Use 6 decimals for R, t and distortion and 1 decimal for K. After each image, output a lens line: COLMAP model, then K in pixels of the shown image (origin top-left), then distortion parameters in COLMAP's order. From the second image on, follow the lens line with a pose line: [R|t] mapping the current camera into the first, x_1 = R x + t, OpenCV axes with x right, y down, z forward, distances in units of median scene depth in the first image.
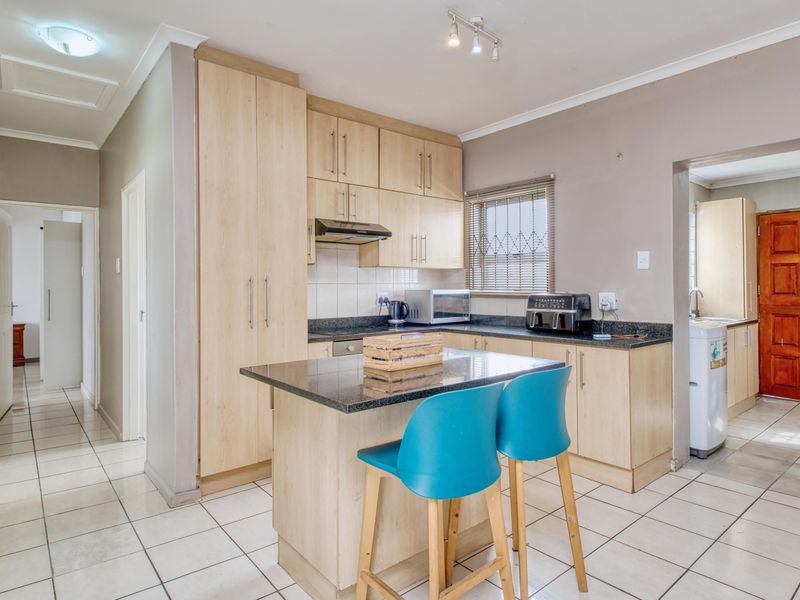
lens RADIAL K [[468.2, 0, 400.0], [0, 468.2, 300.0], [0, 0, 1]] dist [0.000281, -0.000162]
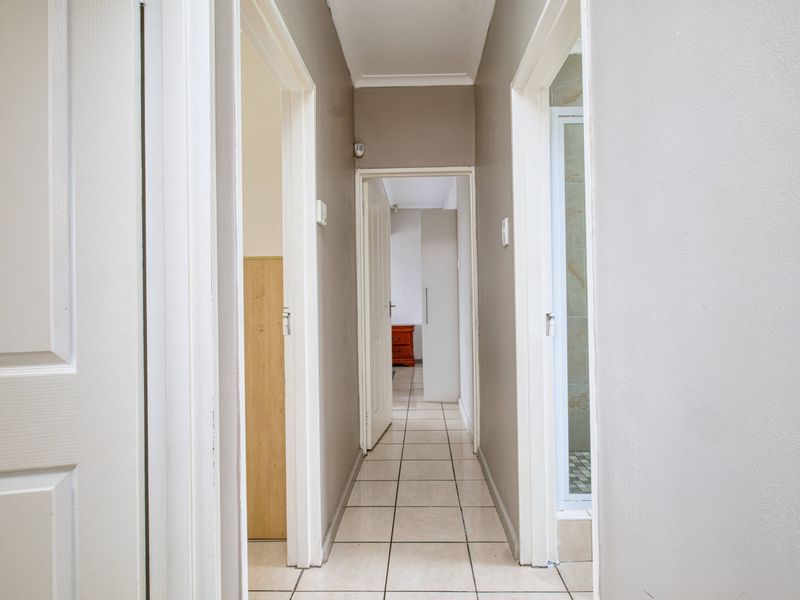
lens RADIAL K [[468.2, 0, 400.0], [0, 468.2, 300.0], [0, 0, 1]] dist [0.000281, -0.000162]
pose [[0.745509, -0.013004, -0.666369, -0.224482], [0.012311, 0.999908, -0.005741, 0.006353], [0.666382, -0.003924, 0.745600, 0.344112]]
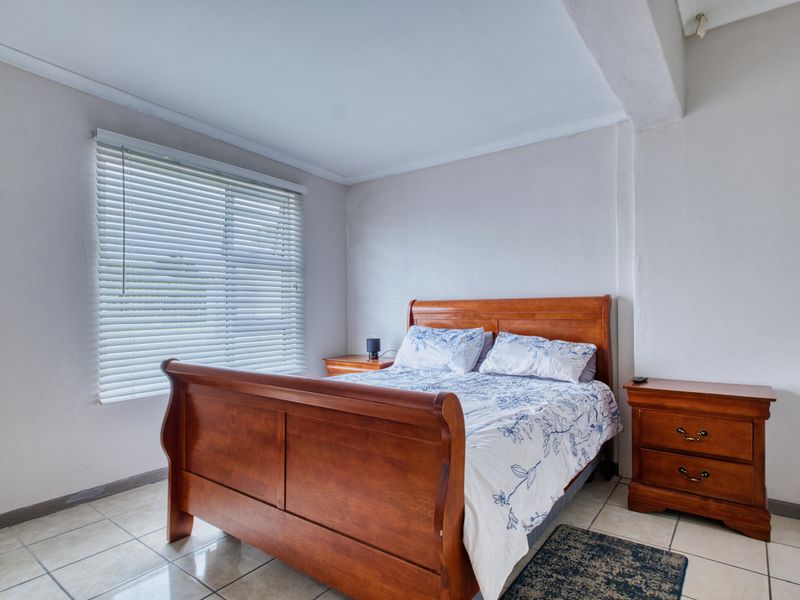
lens RADIAL K [[468.2, 0, 400.0], [0, 468.2, 300.0], [0, 0, 1]] dist [0.000281, -0.000162]
pose [[0.247880, -0.012762, -0.968707, -0.906305], [-0.009561, 0.999832, -0.015619, -0.001764], [0.968743, 0.013133, 0.247717, 1.108637]]
